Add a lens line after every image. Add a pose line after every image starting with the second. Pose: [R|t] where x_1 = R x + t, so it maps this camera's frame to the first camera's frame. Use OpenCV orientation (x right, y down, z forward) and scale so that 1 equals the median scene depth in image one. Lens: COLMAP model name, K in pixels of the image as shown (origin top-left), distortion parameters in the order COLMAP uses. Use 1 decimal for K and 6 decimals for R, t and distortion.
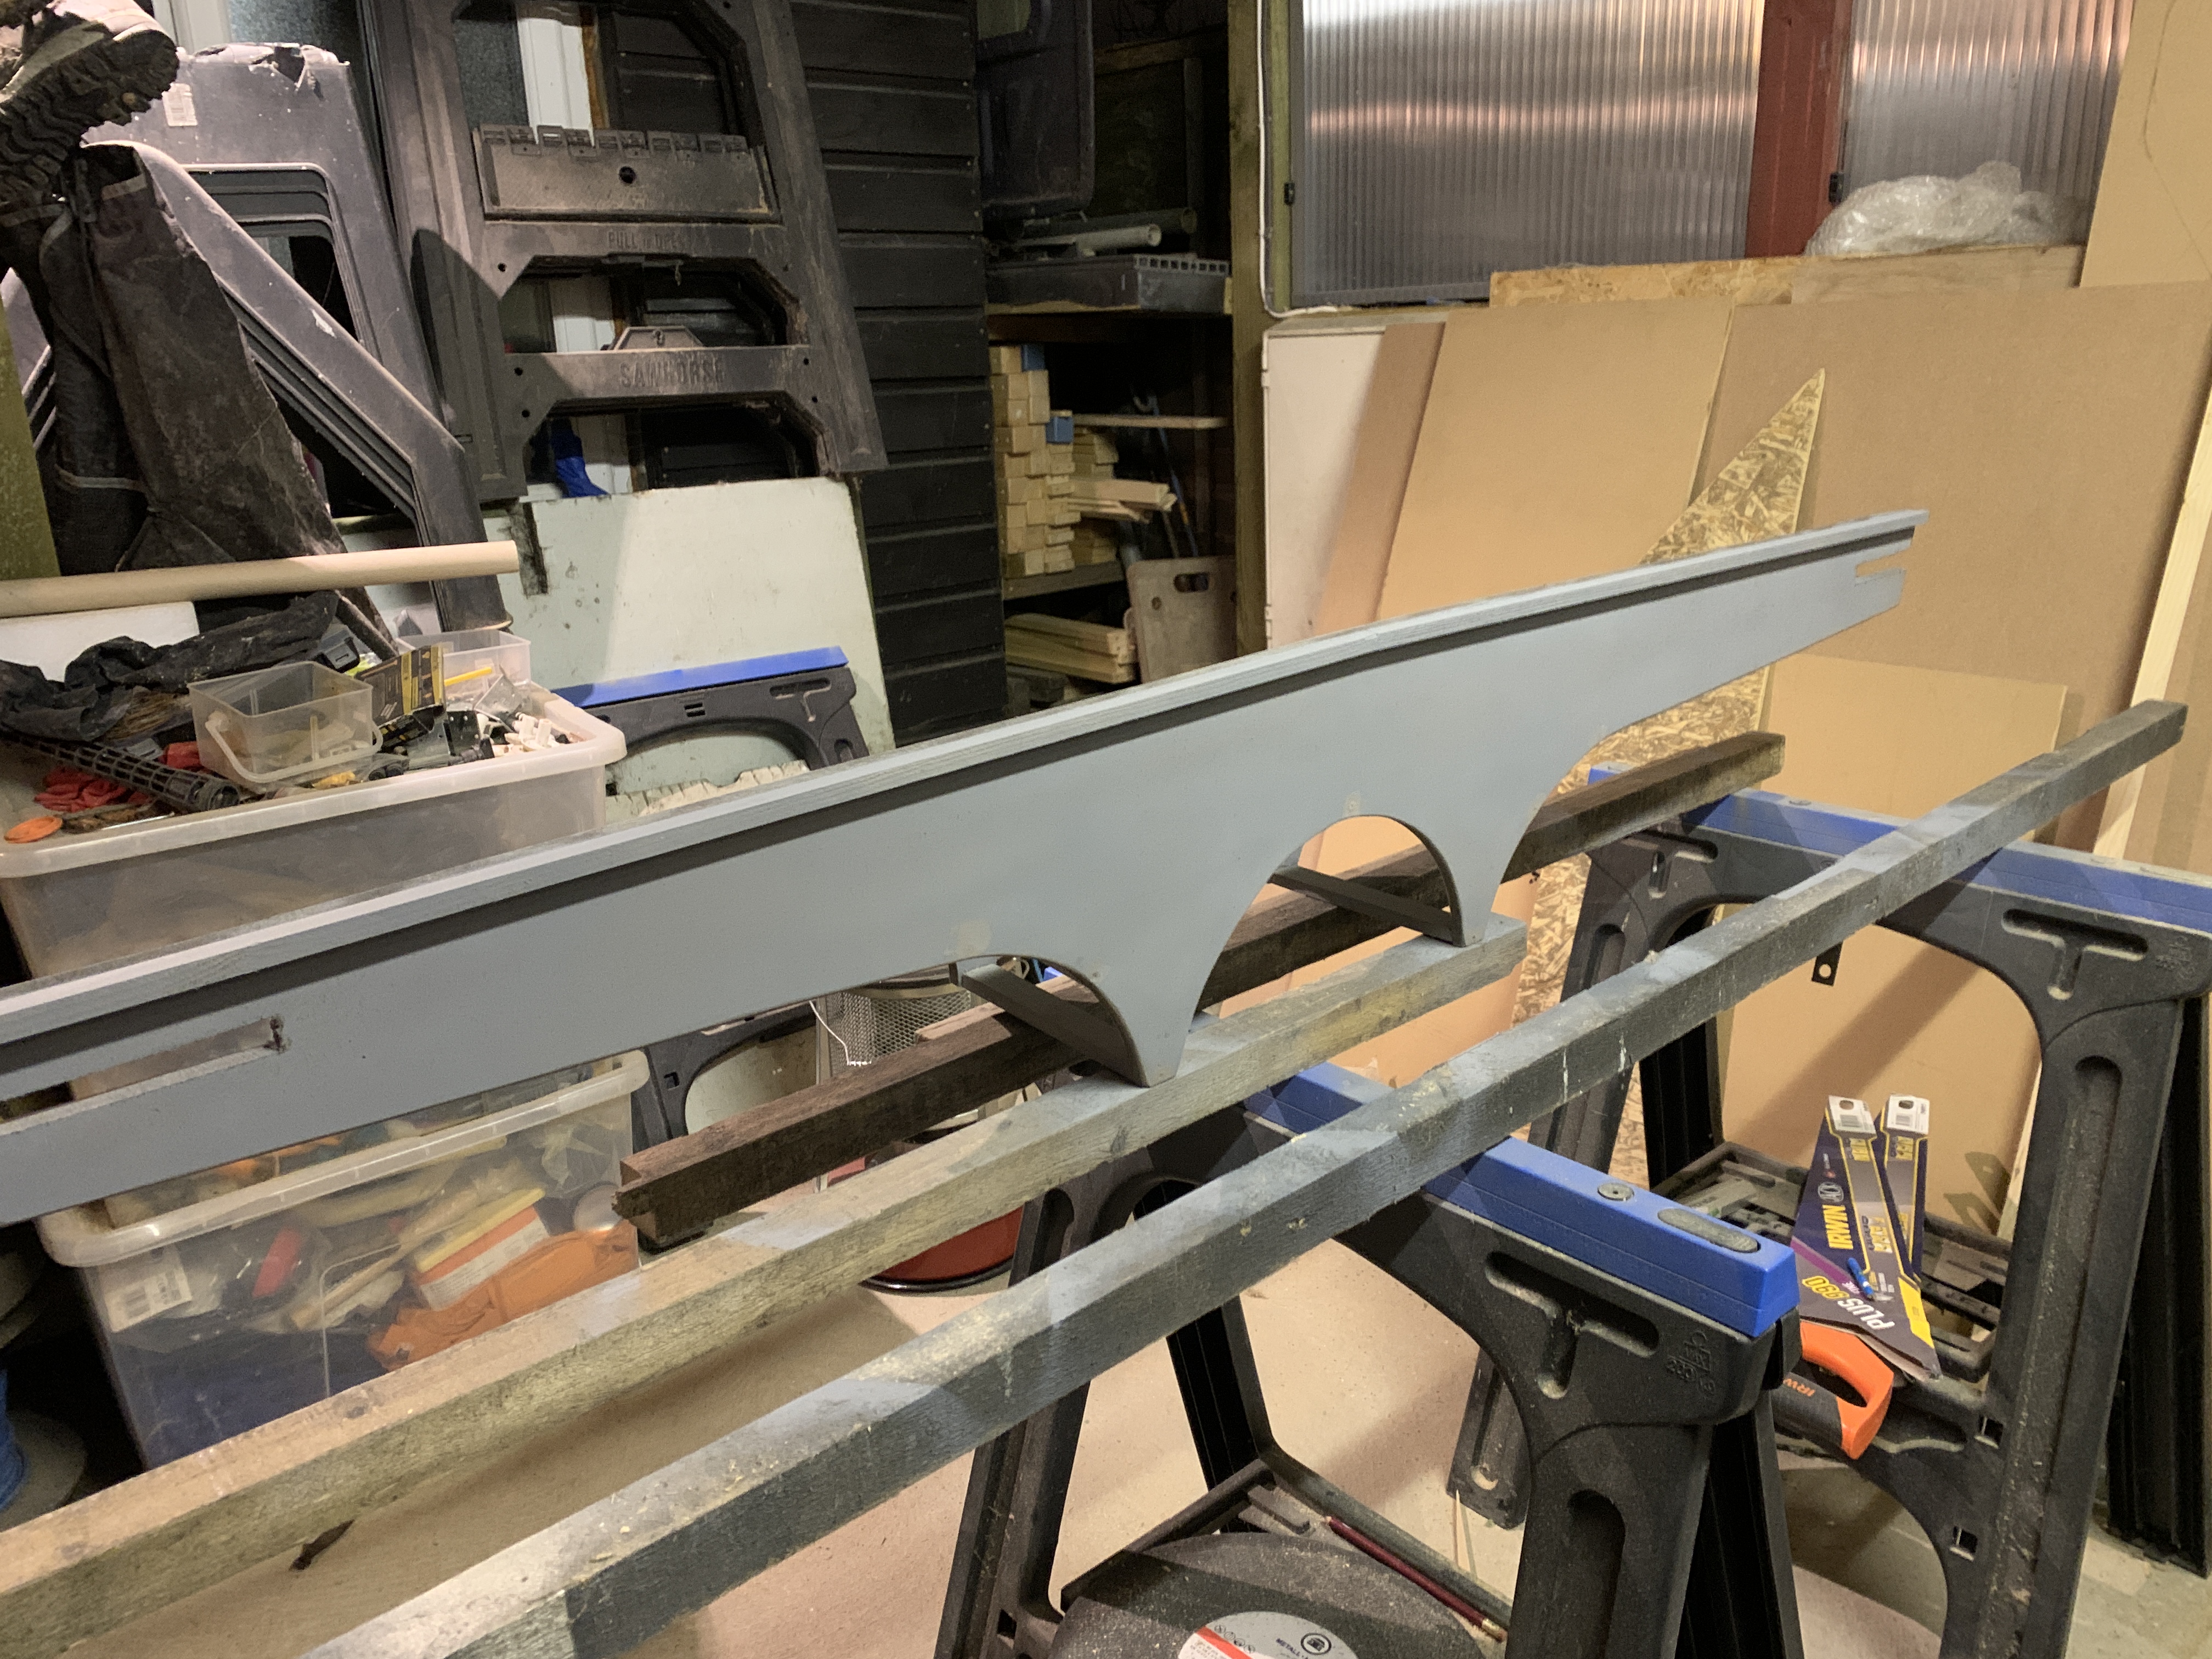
lens RADIAL K [[1643.3, 0, 1108.7], [0, 1643.3, 862.9], [0, 0, 1]] dist [-0.000026, -0.003896]
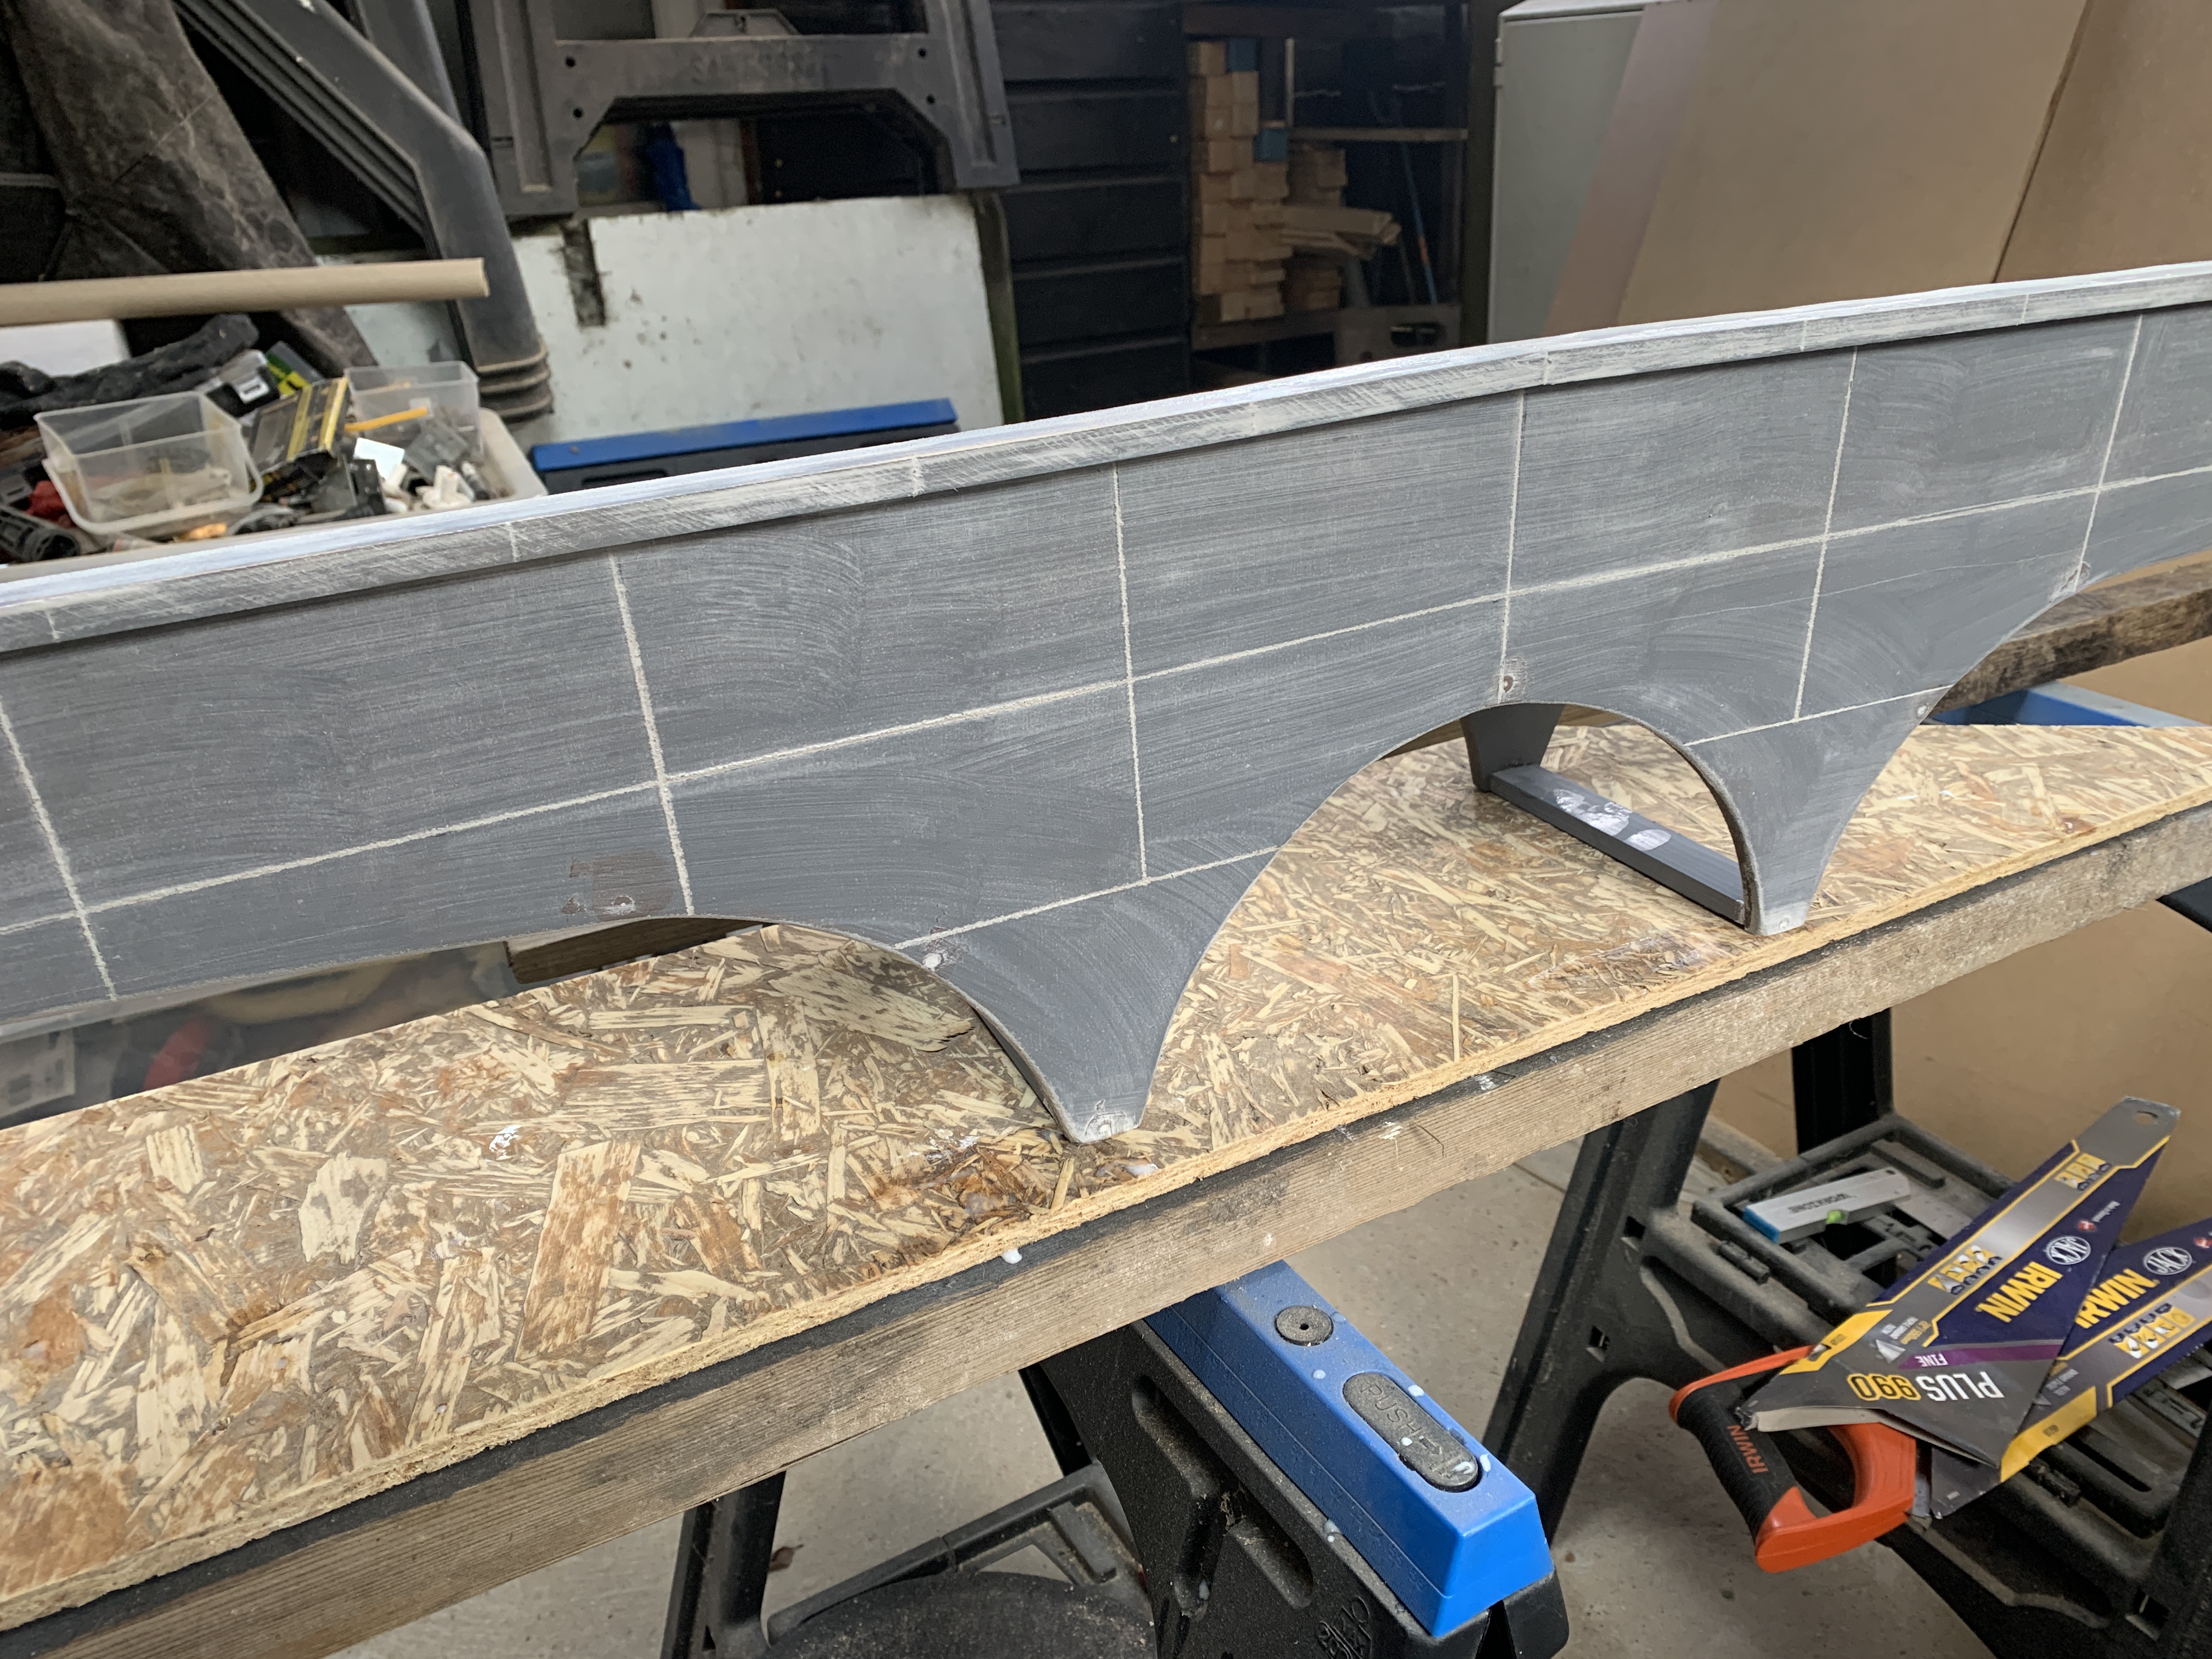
lens RADIAL K [[1695.7, 0, 1107.6], [0, 1695.7, 818.2], [0, 0, 1]] dist [0.008709, 0.006847]
pose [[0.975674, 0.082843, -0.202969, 0.133710], [-0.060435, 0.991615, 0.114221, -0.022667], [0.210730, -0.099176, 0.972500, 0.145561]]
